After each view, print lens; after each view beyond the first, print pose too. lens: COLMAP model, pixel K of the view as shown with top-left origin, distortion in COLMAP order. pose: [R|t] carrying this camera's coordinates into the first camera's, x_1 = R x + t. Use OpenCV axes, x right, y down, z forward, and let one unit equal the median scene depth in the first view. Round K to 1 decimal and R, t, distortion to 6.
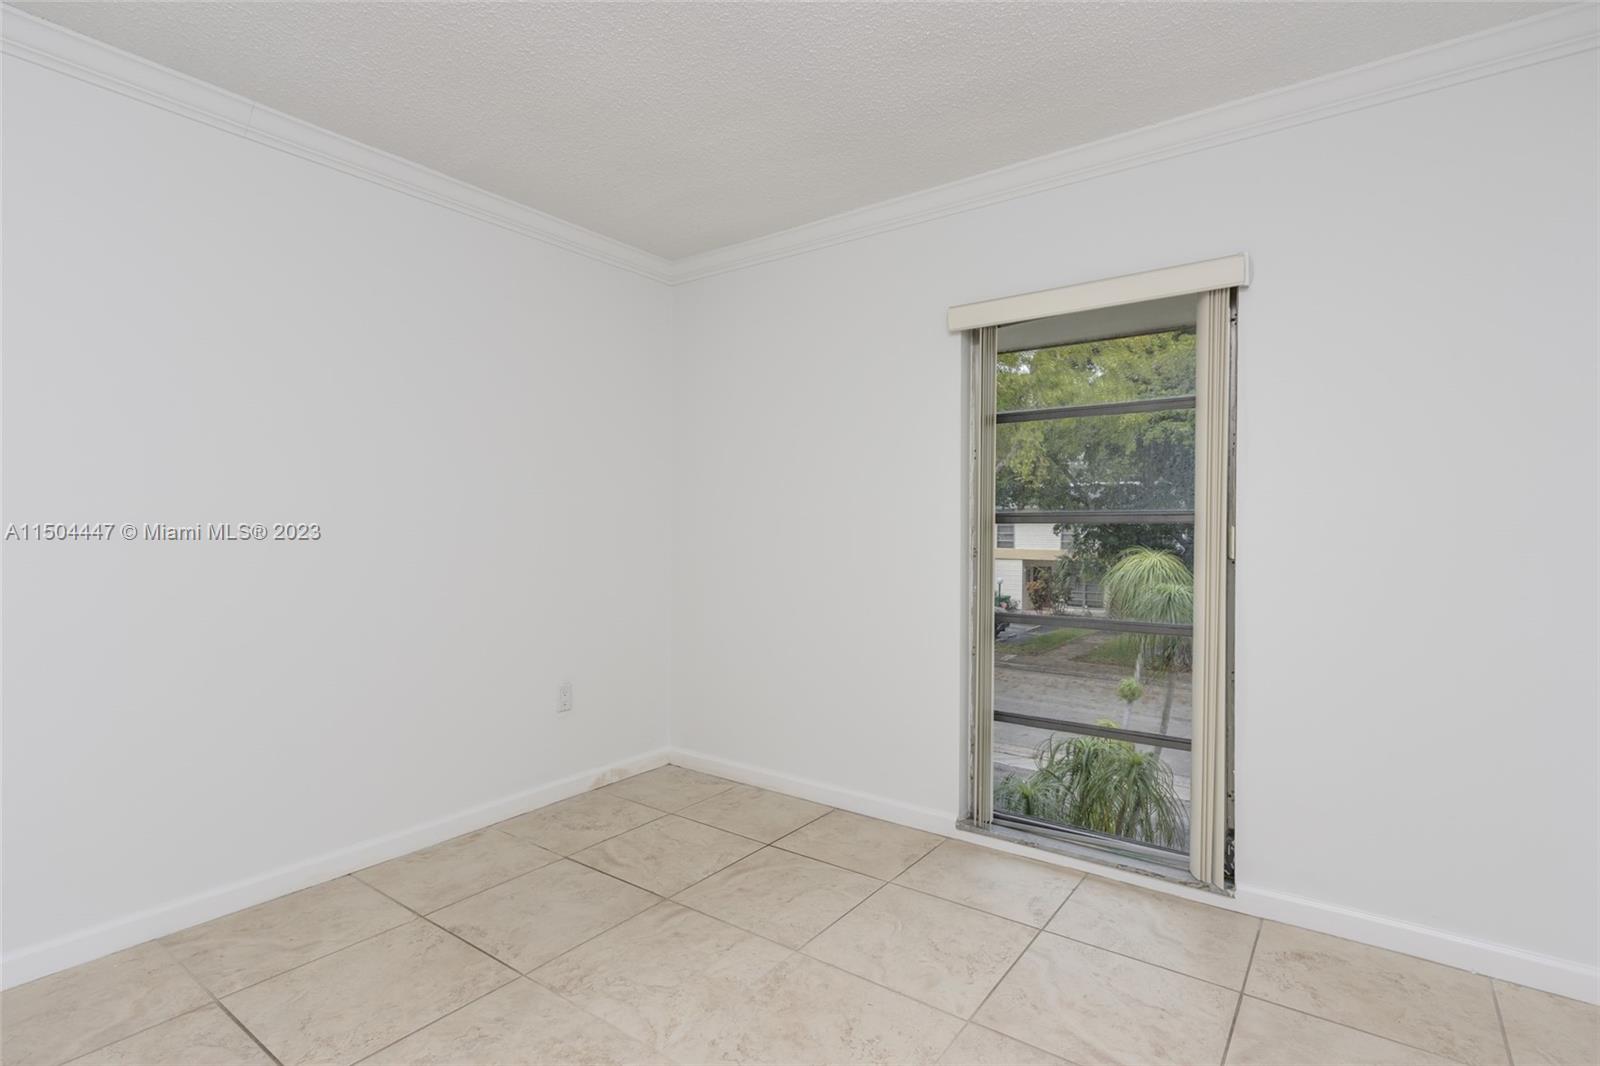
lens RADIAL K [[743.7, 0, 800.0], [0, 743.7, 533.0], [0, 0, 1]] dist [0.003213, 0.000728]
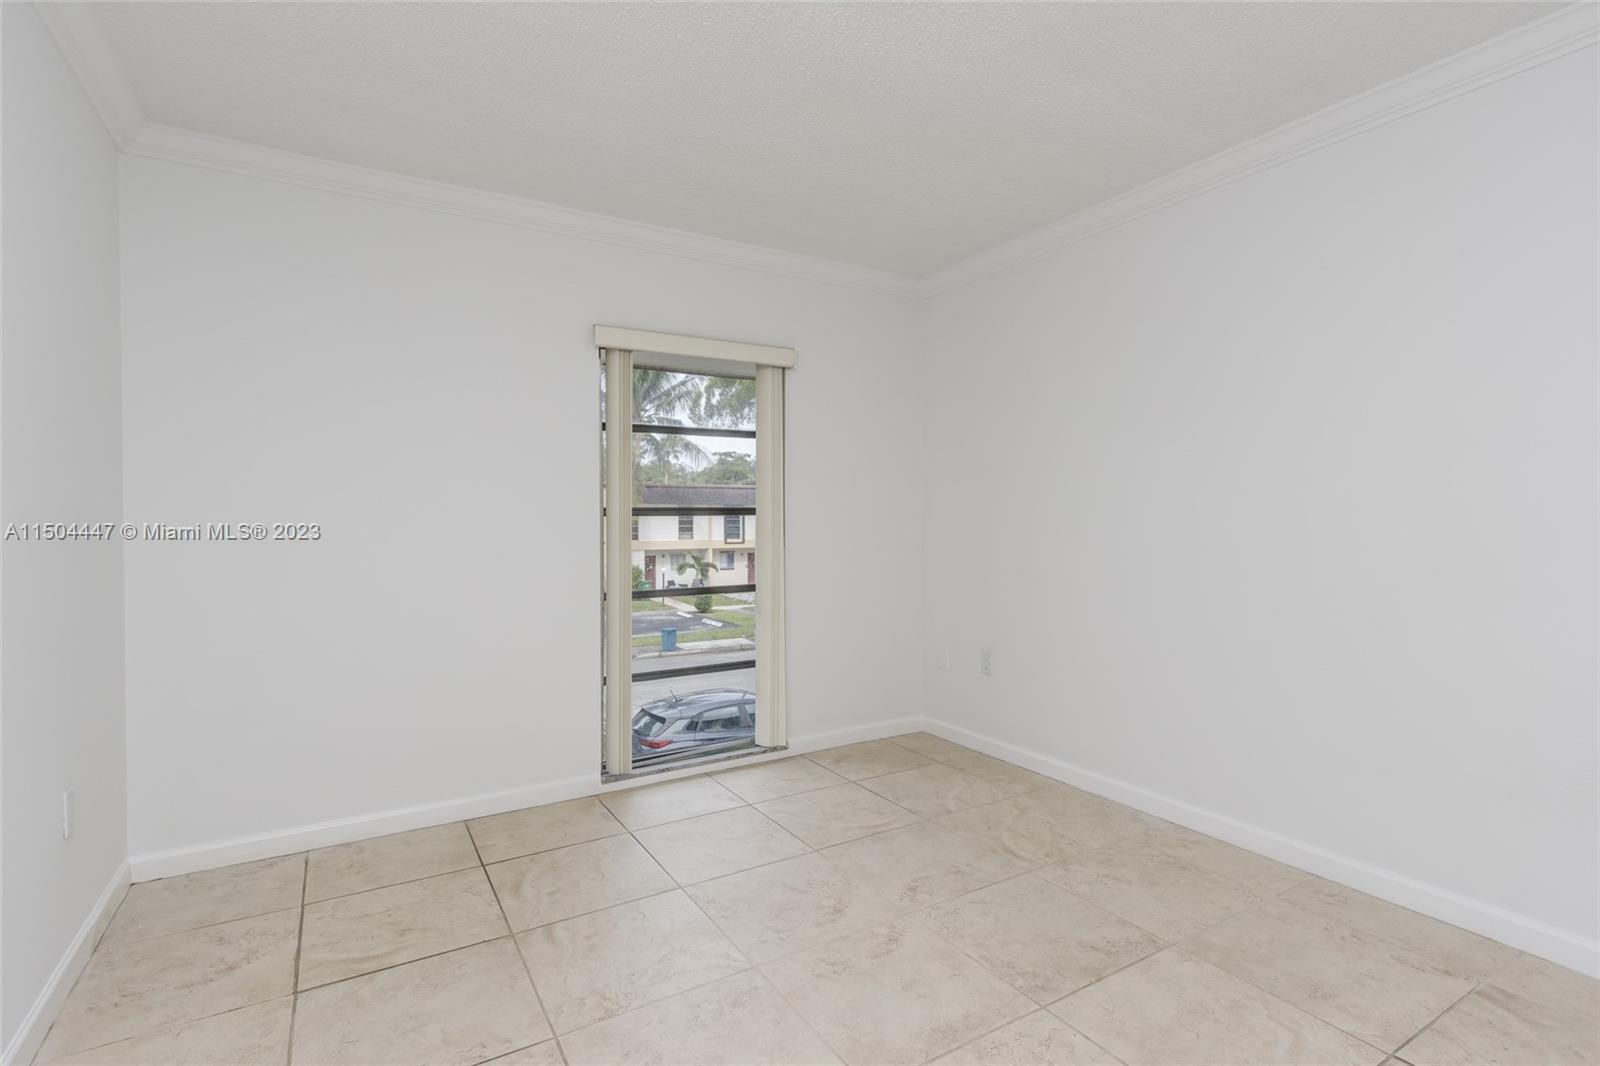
lens RADIAL K [[743.7, 0, 800.0], [0, 743.7, 533.0], [0, 0, 1]] dist [0.003213, 0.000728]
pose [[0.417020, -0.026215, 0.908519, -0.765517], [0.012924, 0.999654, 0.022913, -0.009881], [-0.908805, 0.002186, 0.417214, 0.278102]]
